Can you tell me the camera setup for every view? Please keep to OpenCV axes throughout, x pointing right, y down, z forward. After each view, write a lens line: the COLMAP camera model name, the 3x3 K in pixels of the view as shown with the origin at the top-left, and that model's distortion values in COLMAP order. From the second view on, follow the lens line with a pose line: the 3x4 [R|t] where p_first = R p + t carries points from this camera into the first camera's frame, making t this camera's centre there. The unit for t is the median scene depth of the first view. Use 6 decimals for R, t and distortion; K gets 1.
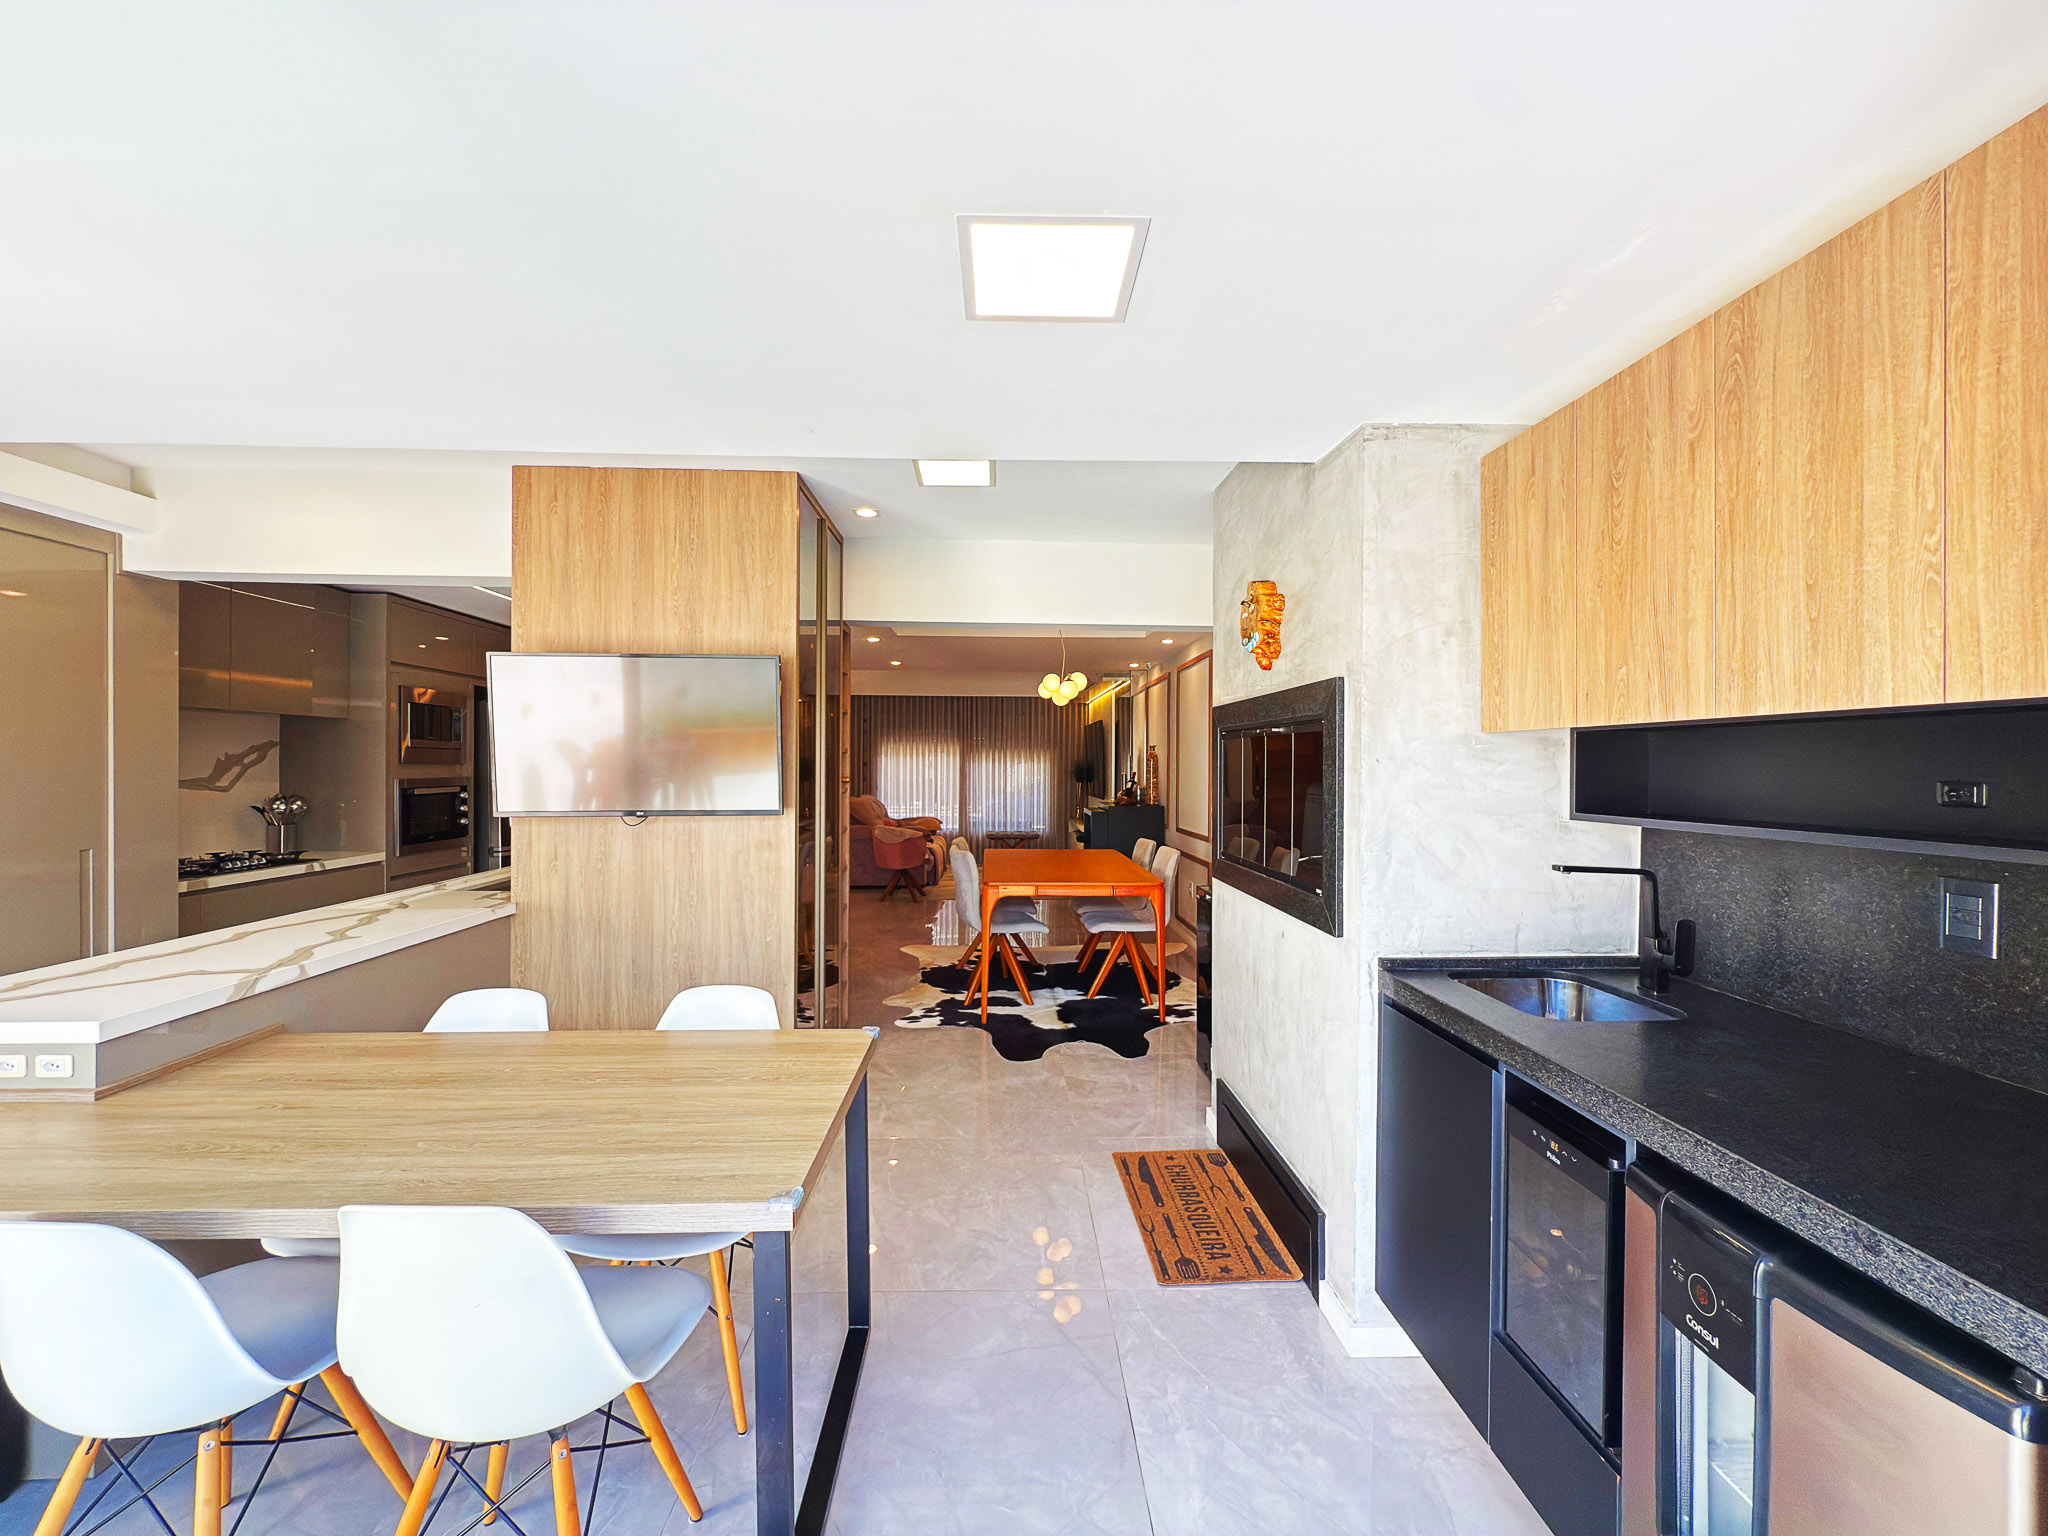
lens RADIAL K [[819.5, 0, 1025.2], [0, 819.5, 768.1], [0, 0, 1]] dist [0.000387, -0.000193]
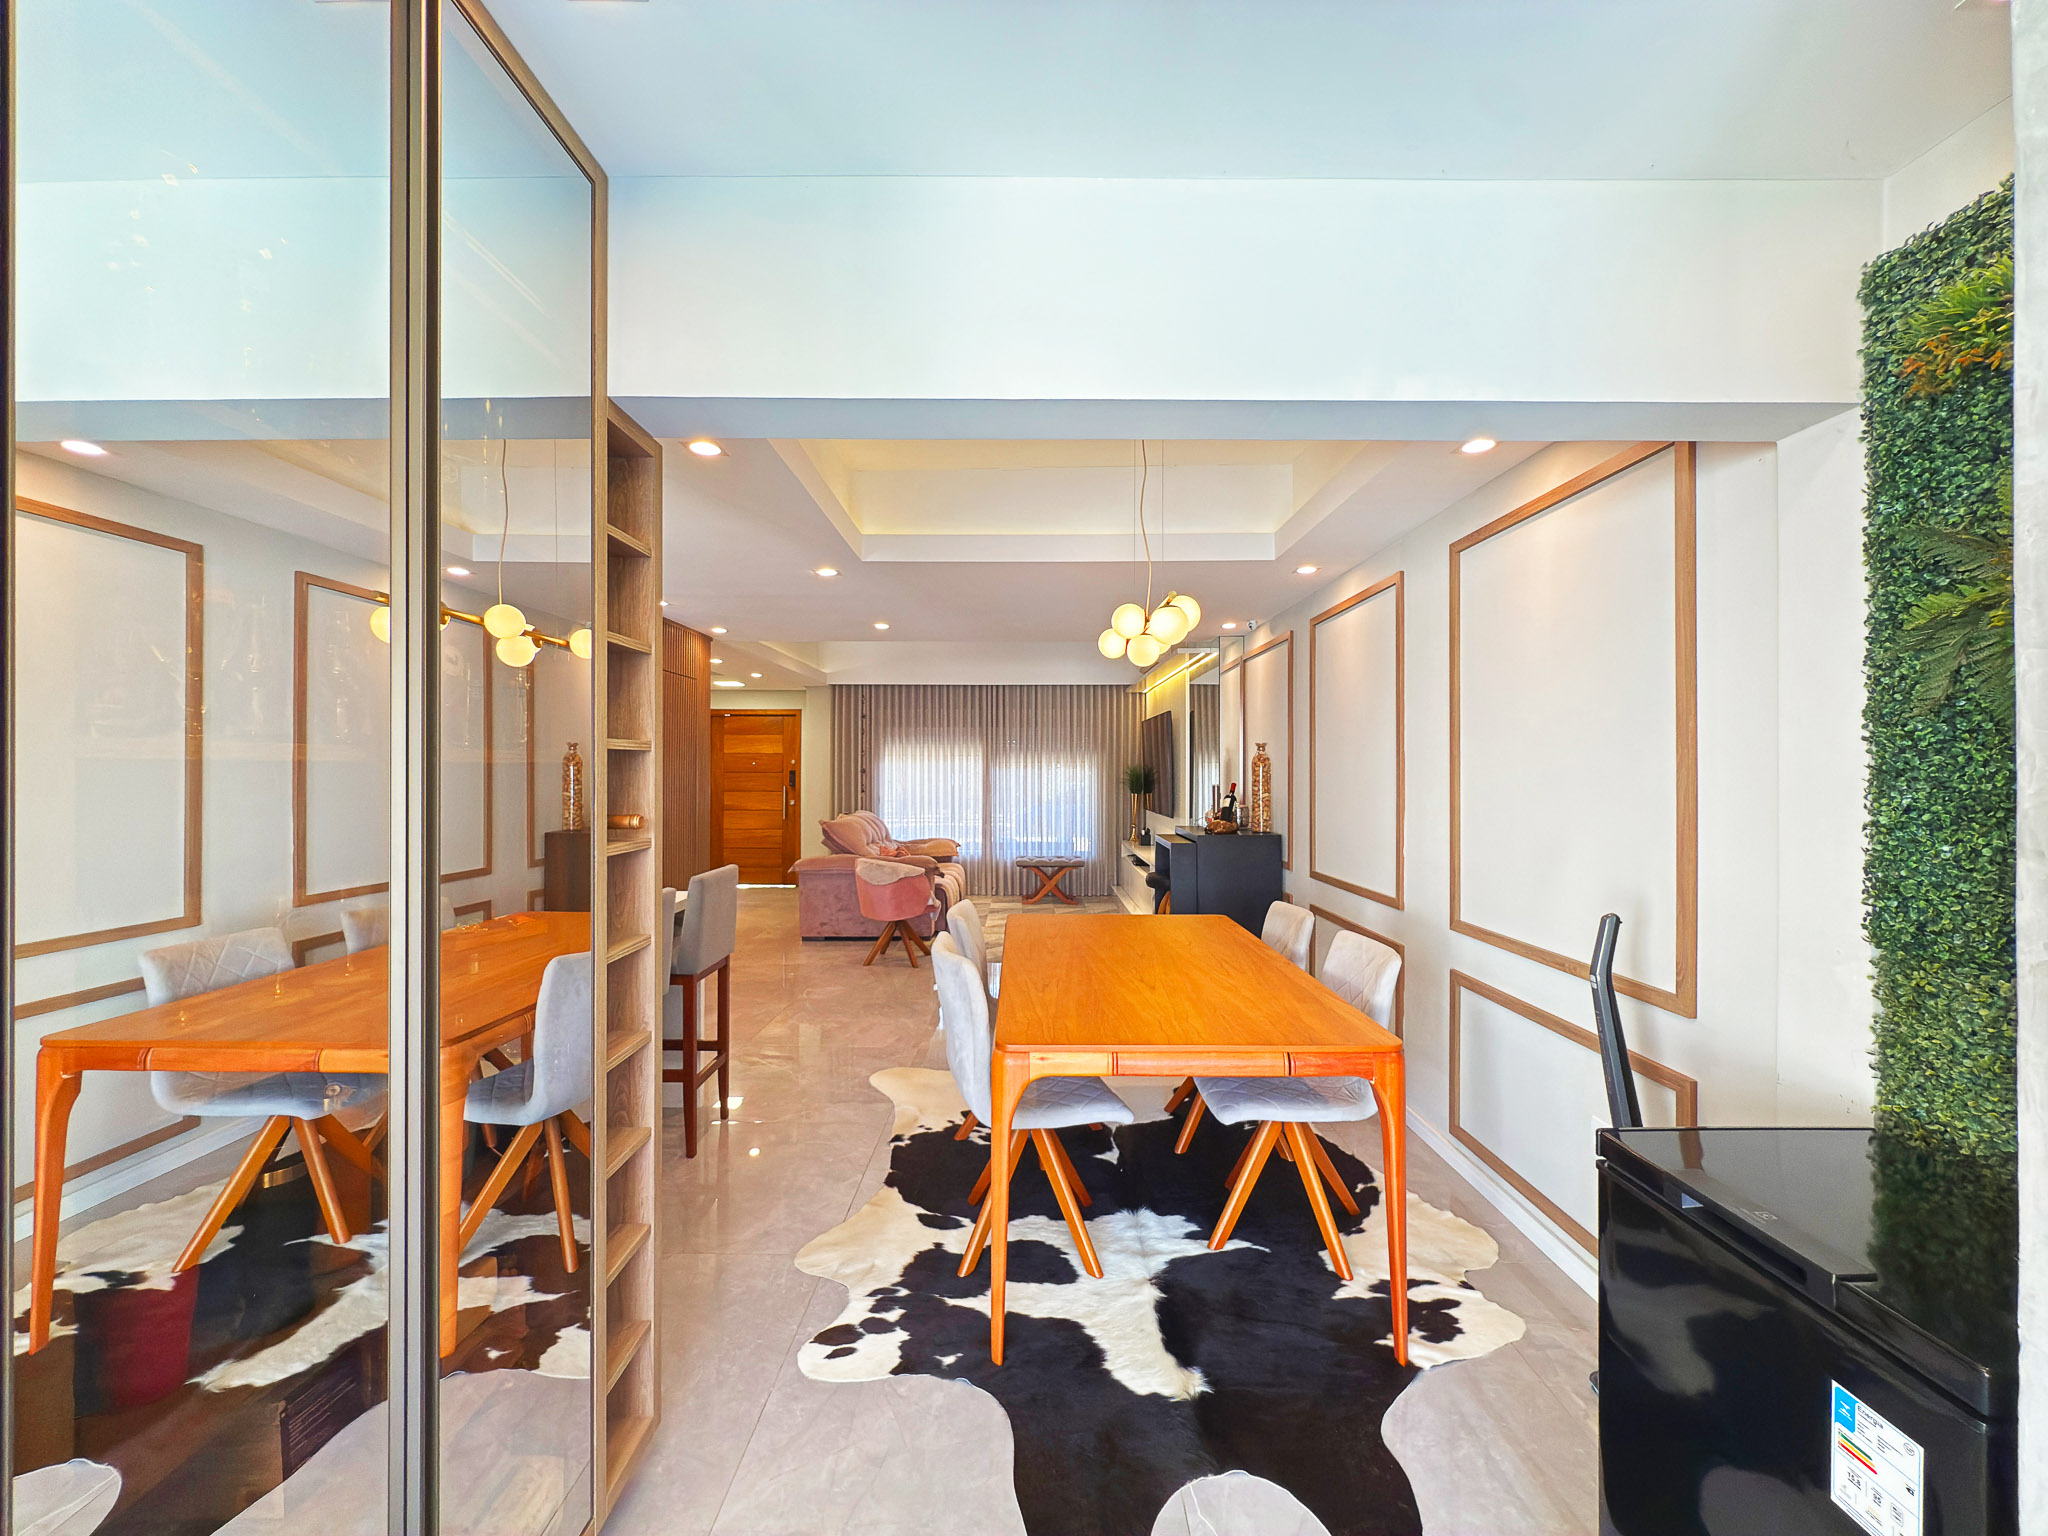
lens RADIAL K [[819.5, 0, 1024.9], [0, 819.5, 768.9], [0, 0, 1]] dist [0.000387, -0.000193]
pose [[0.999128, -0.003839, -0.041585, -0.016075], [0.003623, 0.999979, -0.005285, -0.007260], [0.041604, 0.005130, 0.999121, 0.574613]]
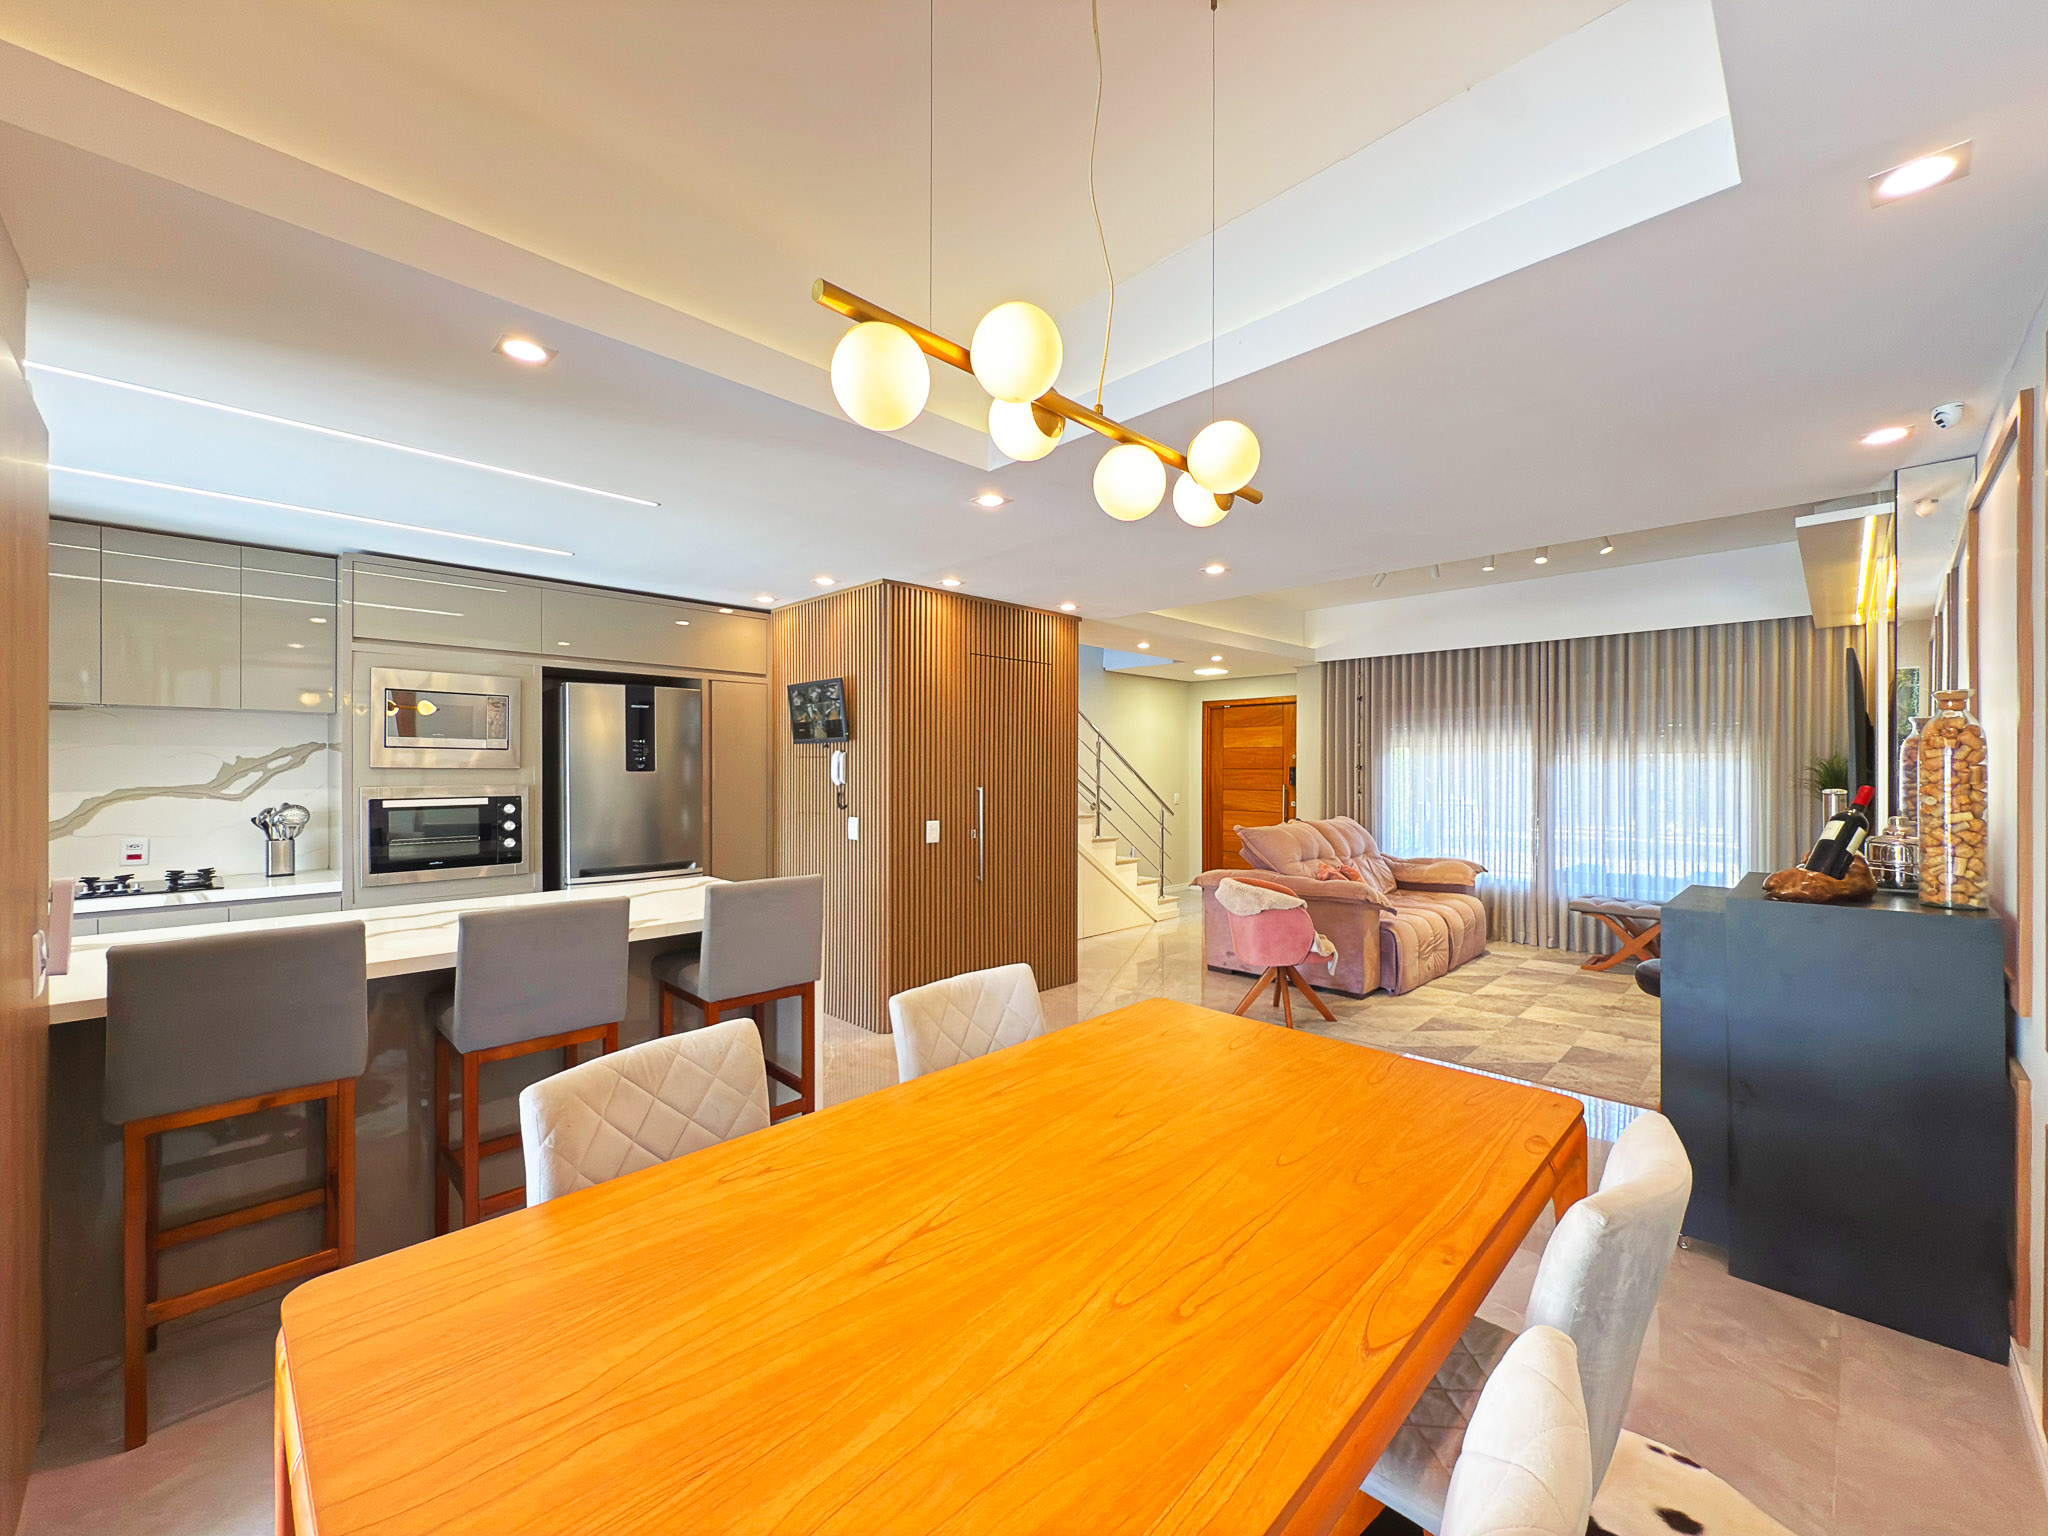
lens RADIAL K [[819.5, 0, 1025.9], [0, 819.5, 770.6], [0, 0, 1]] dist [0.000387, -0.000193]
pose [[0.677031, -0.002661, -0.735949, 0.258230], [-0.000037, 0.999993, -0.003649, -0.000302], [0.735954, 0.002497, 0.677027, 1.028533]]
